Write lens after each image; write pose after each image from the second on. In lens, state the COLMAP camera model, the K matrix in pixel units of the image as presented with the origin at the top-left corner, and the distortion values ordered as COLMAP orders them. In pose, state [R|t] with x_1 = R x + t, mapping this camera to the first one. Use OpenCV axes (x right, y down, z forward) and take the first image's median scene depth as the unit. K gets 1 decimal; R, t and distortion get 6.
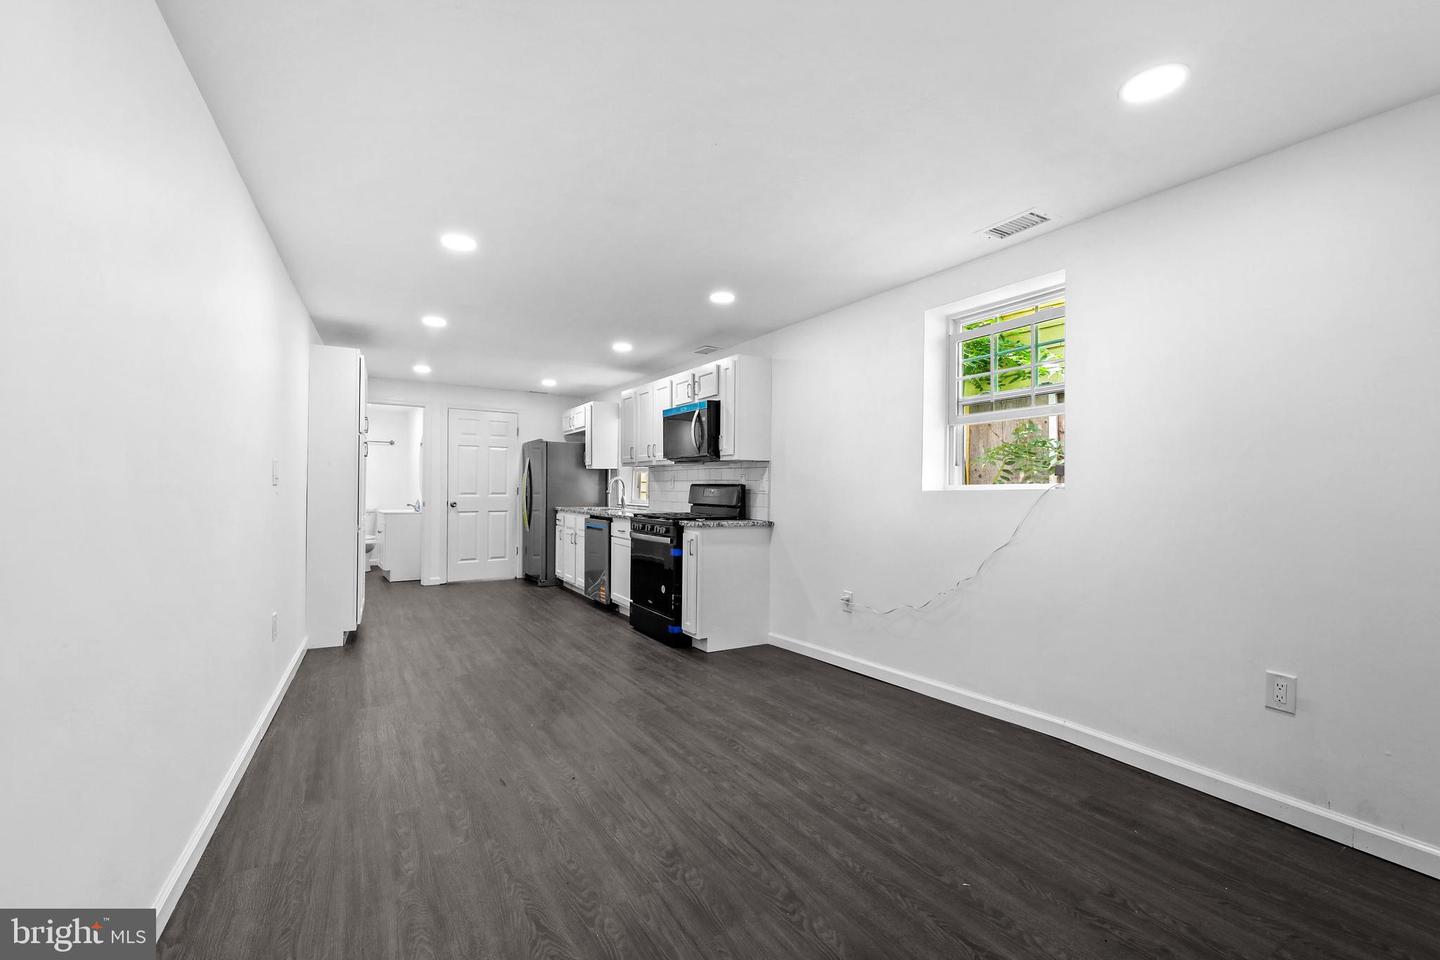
lens RADIAL K [[624.3, 0, 716.2], [0, 624.3, 485.3], [0, 0, 1]] dist [0.000362, -0.000018]
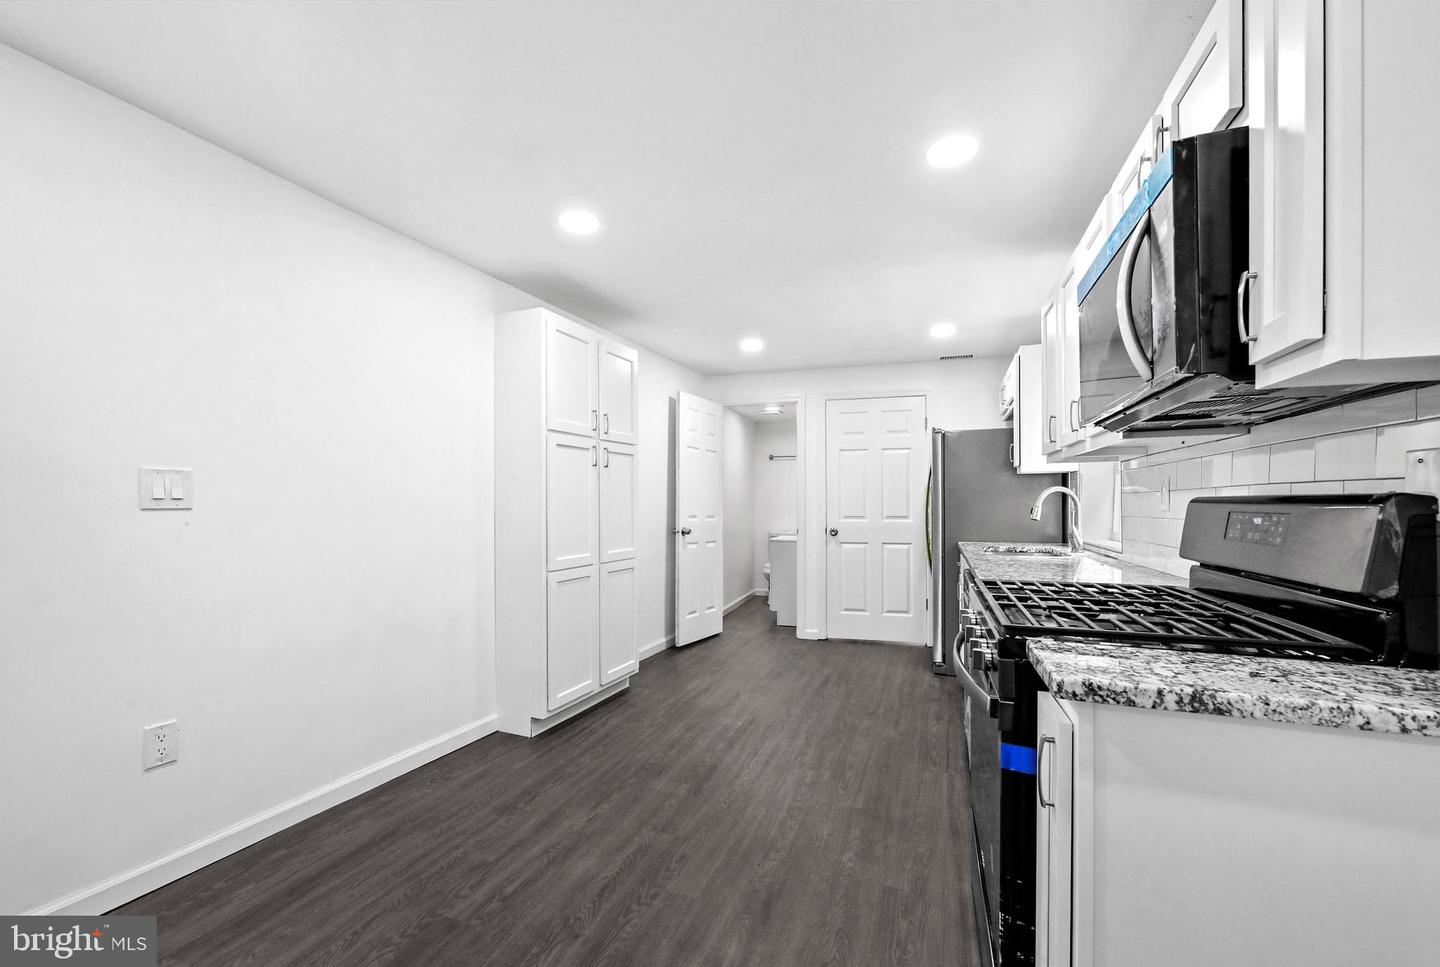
lens RADIAL K [[573.4, 0, 737.9], [0, 573.4, 503.2], [0, 0, 1]] dist [0.000497, 0.000002]
pose [[0.627170, -0.014561, -0.778746, 0.081049], [0.012467, 0.999885, -0.008655, 0.002831], [0.778783, -0.004280, 0.627279, 1.153029]]
